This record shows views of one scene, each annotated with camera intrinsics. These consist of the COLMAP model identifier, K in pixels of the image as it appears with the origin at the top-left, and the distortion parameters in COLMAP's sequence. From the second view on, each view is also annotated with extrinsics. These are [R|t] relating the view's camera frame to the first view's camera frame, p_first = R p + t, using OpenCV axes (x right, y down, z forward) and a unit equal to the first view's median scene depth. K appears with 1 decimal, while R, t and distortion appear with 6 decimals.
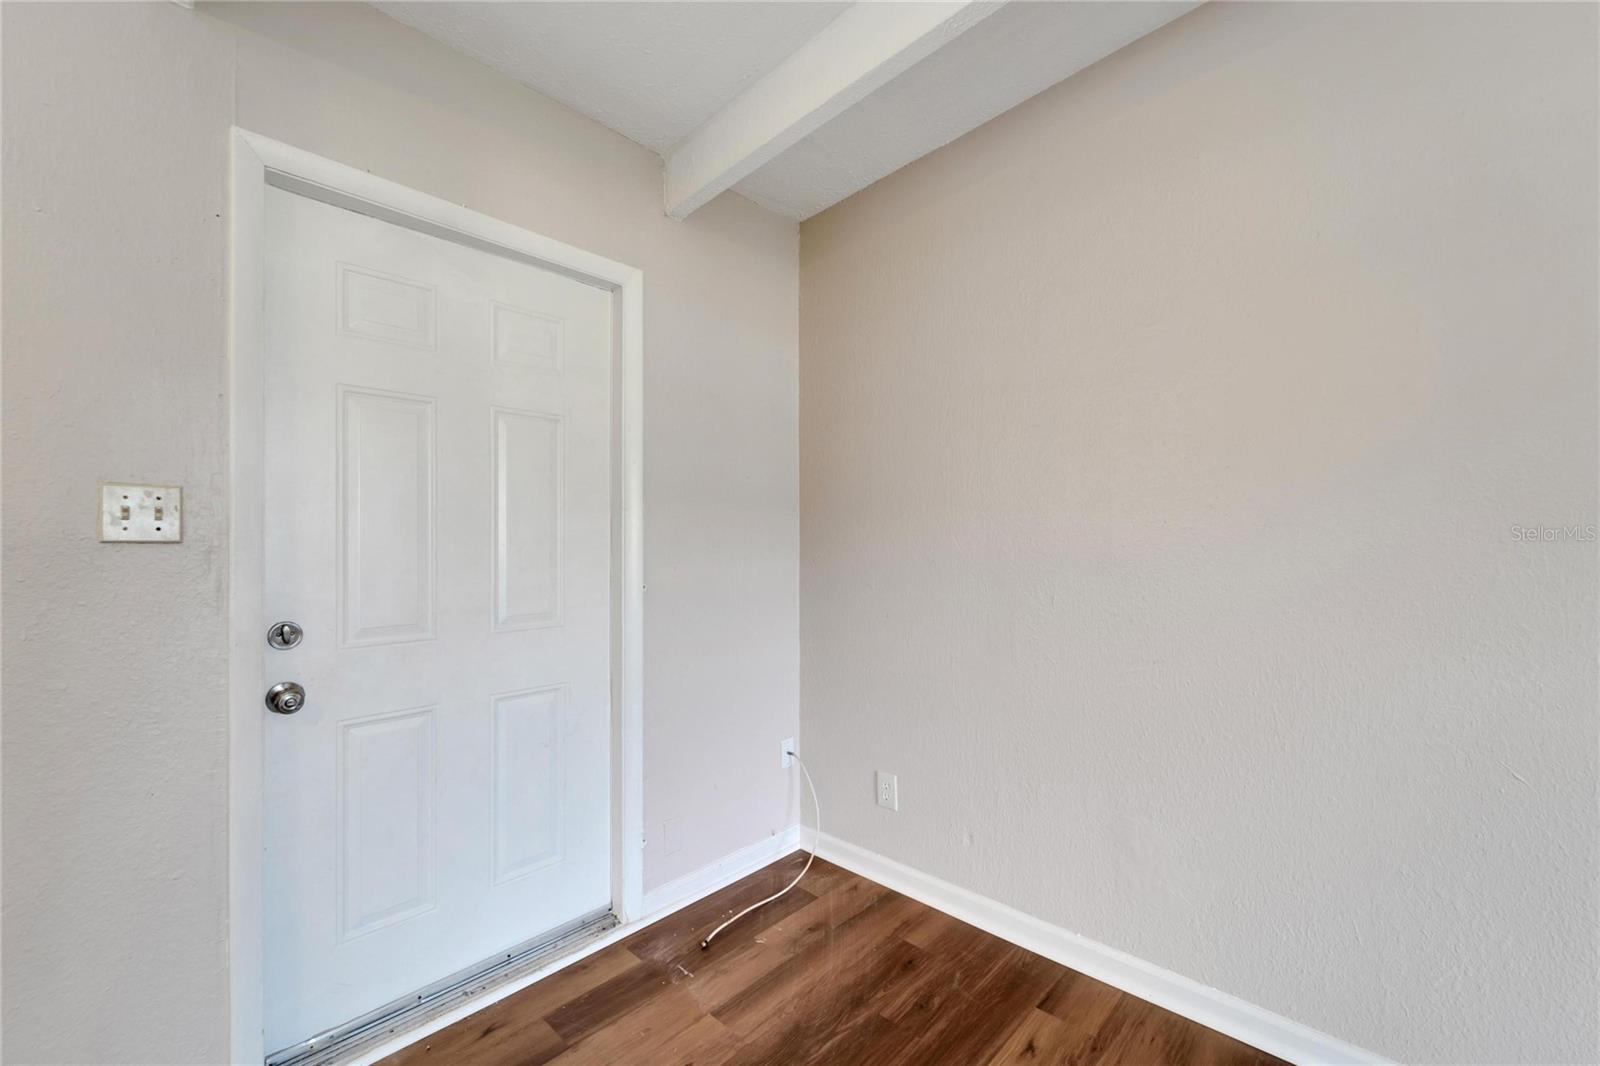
lens RADIAL K [[657.1, 0, 780.9], [0, 657.1, 534.9], [0, 0, 1]] dist [0.006389, -0.003344]
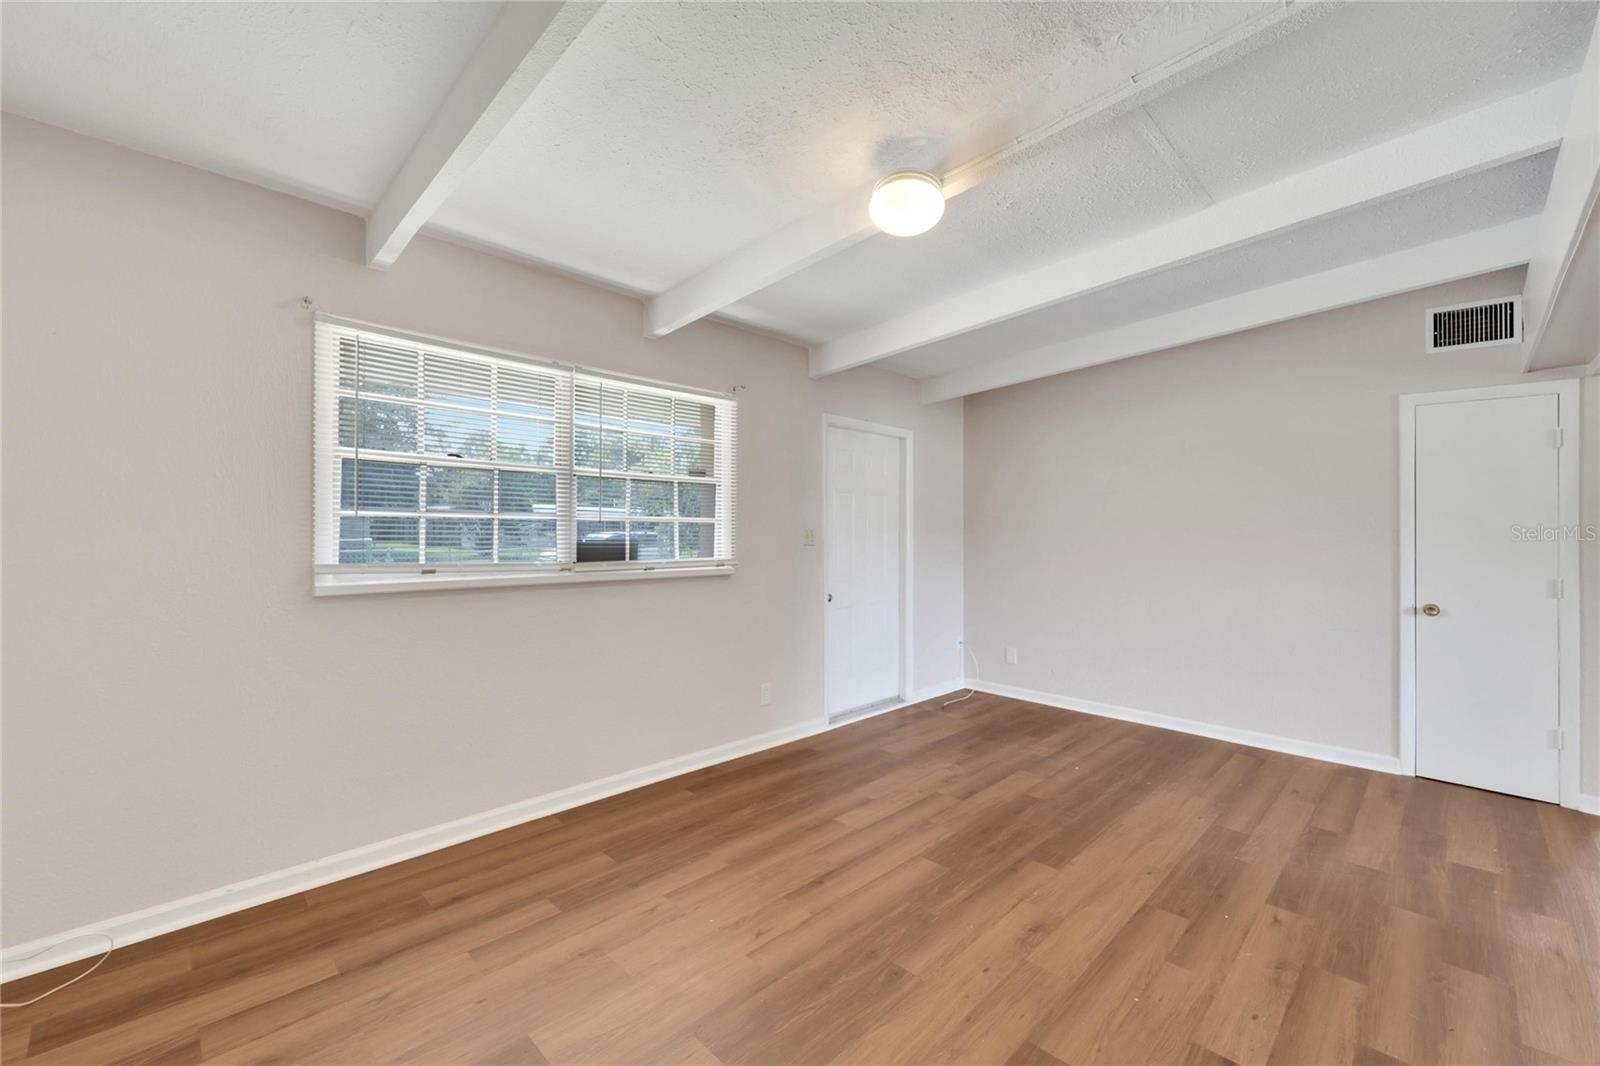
lens RADIAL K [[685.3, 0, 766.2], [0, 685.3, 498.3], [0, 0, 1]] dist [0.002648, 0.000071]
pose [[0.999581, 0.011750, -0.026465, -0.683544], [-0.012599, 0.999405, -0.032121, -0.067499], [0.026072, 0.032441, 0.999134, -1.533480]]
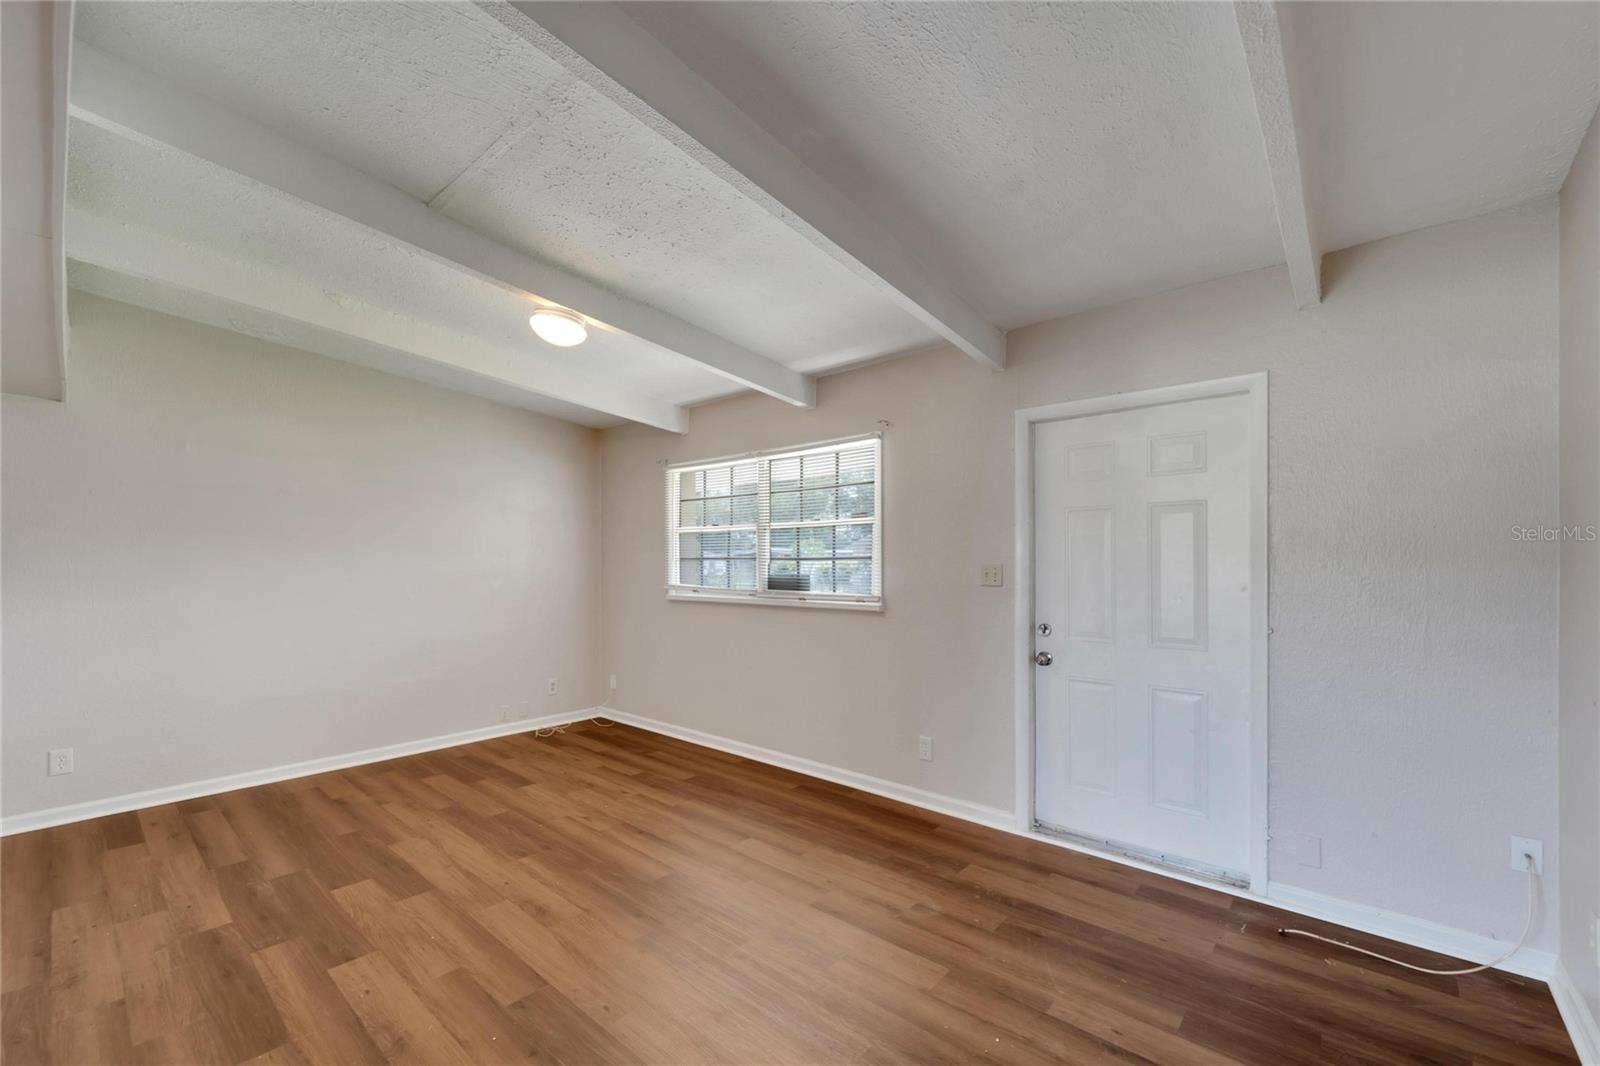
lens RADIAL K [[651.0, 0, 773.9], [0, 651.0, 563.1], [0, 0, 1]] dist [-0.000260, -0.000181]
pose [[0.027023, -0.001446, -0.999634, 0.990877], [0.008892, 0.999960, -0.001206, -0.051413], [0.999595, -0.008856, 0.027035, 0.052755]]
